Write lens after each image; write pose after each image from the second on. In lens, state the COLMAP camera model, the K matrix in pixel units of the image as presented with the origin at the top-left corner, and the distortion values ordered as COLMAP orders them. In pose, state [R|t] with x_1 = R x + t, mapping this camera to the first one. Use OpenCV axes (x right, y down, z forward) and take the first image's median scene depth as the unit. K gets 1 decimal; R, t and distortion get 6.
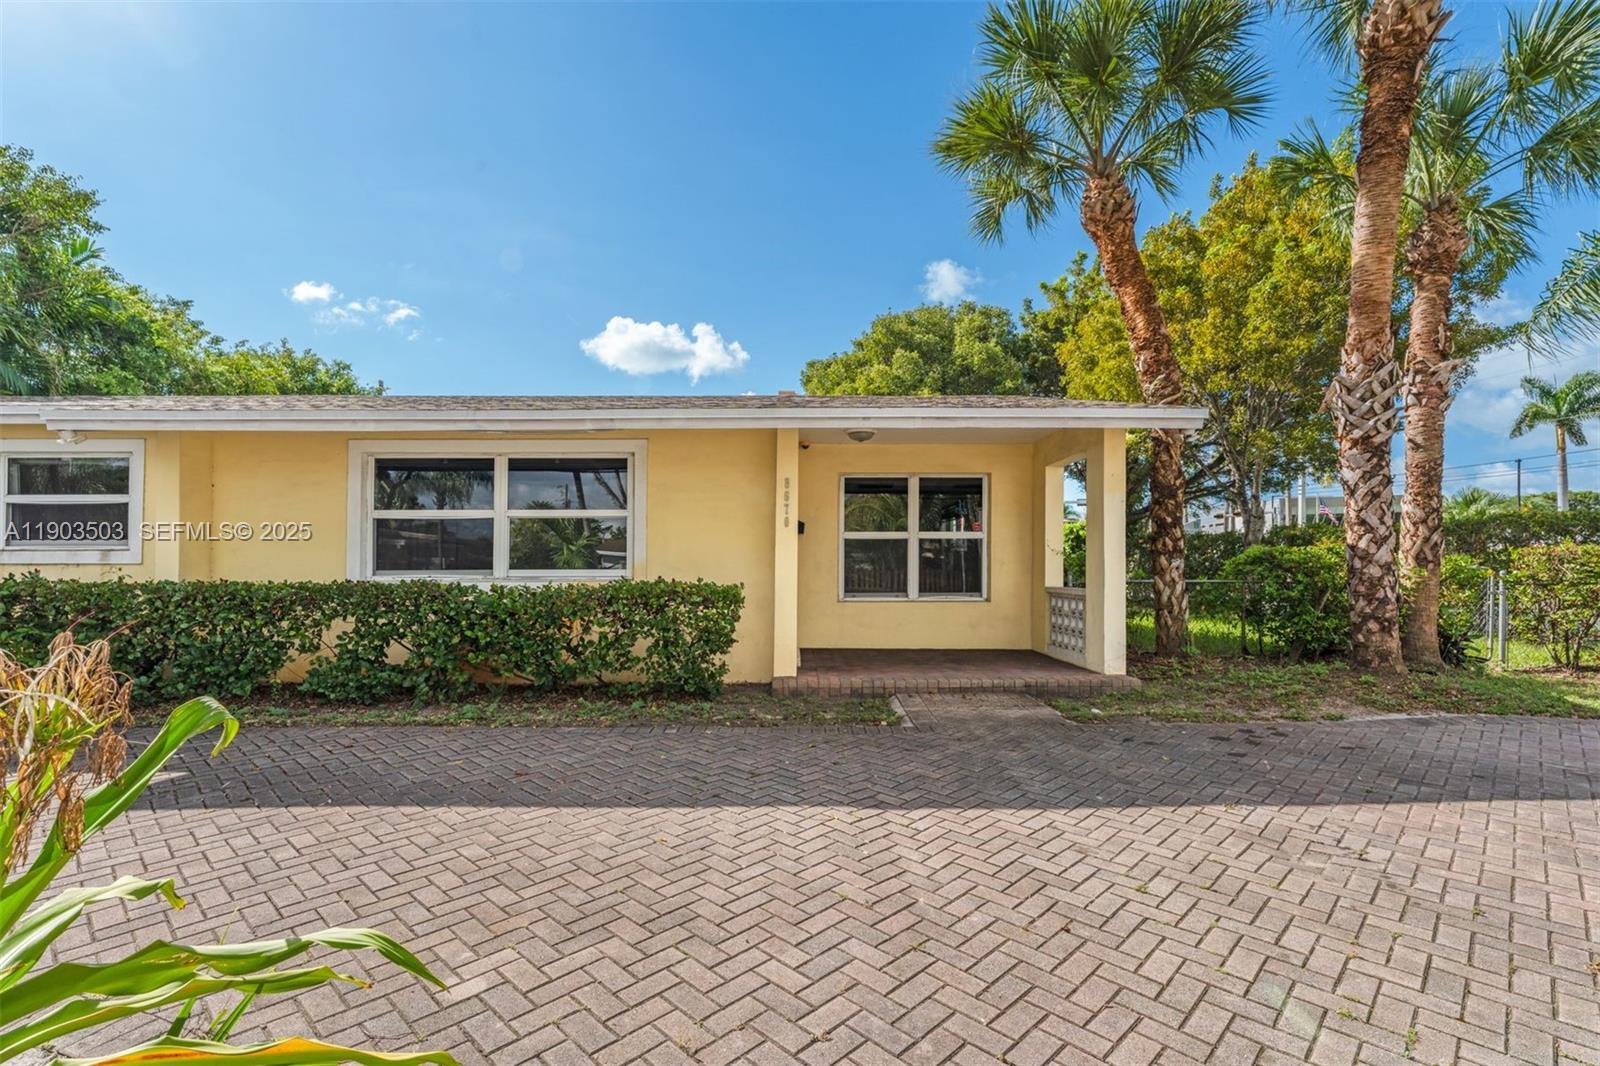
lens RADIAL K [[736.0, 0, 799.2], [0, 736.0, 548.5], [0, 0, 1]] dist [0.001143, 0.000367]
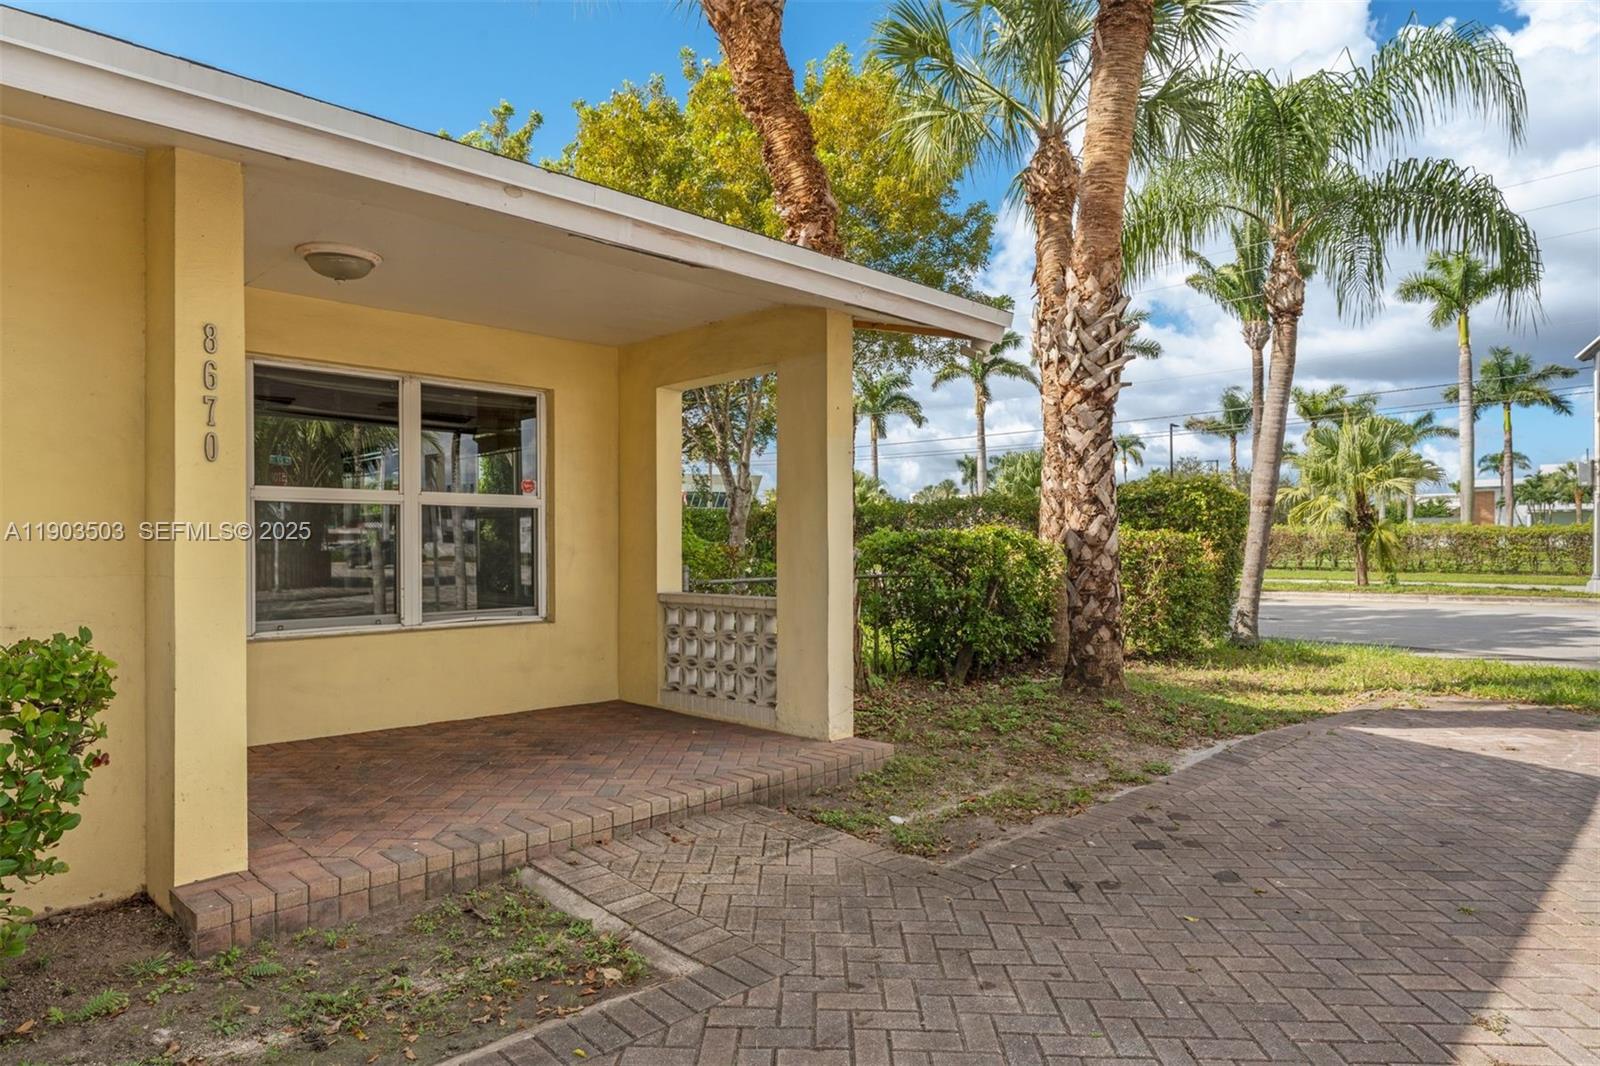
lens RADIAL K [[934.5, 0, 796.3], [0, 934.5, 562.8], [0, 0, 1]] dist [-0.002991, -0.000678]
pose [[0.719653, -0.014688, 0.694179, -0.135818], [-0.013736, 0.999279, 0.035384, -0.000208], [-0.694198, -0.034999, 0.718933, 0.504097]]
